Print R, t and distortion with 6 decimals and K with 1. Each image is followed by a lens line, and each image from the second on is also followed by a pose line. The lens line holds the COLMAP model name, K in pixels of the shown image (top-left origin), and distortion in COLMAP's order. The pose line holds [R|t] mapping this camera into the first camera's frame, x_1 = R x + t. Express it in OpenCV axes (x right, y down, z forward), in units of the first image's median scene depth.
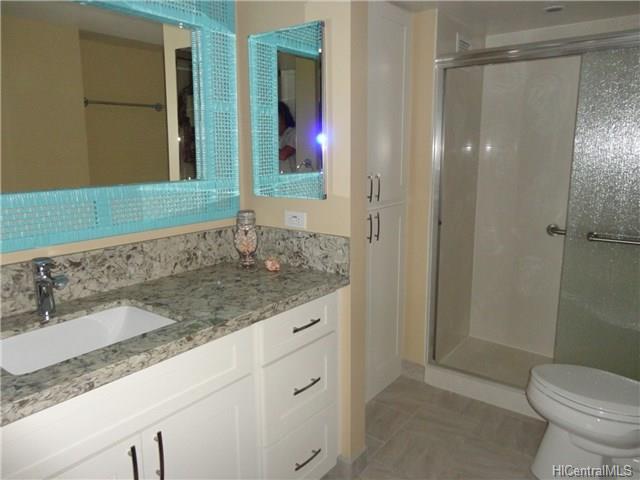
lens RADIAL K [[469.1, 0, 321.7], [0, 469.1, 240.1], [0, 0, 1]] dist [-0.013061, 0.014556]
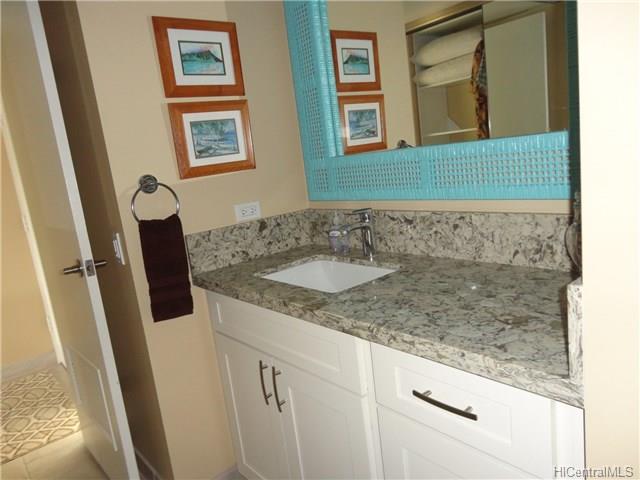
lens RADIAL K [[469.1, 0, 321.6], [0, 469.1, 238.2], [0, 0, 1]] dist [-0.013061, 0.014556]
pose [[-0.210289, 0.200998, -0.956754, 0.493102], [-0.071229, 0.972886, 0.220043, -0.120587], [0.975041, 0.114421, -0.190270, 0.954756]]
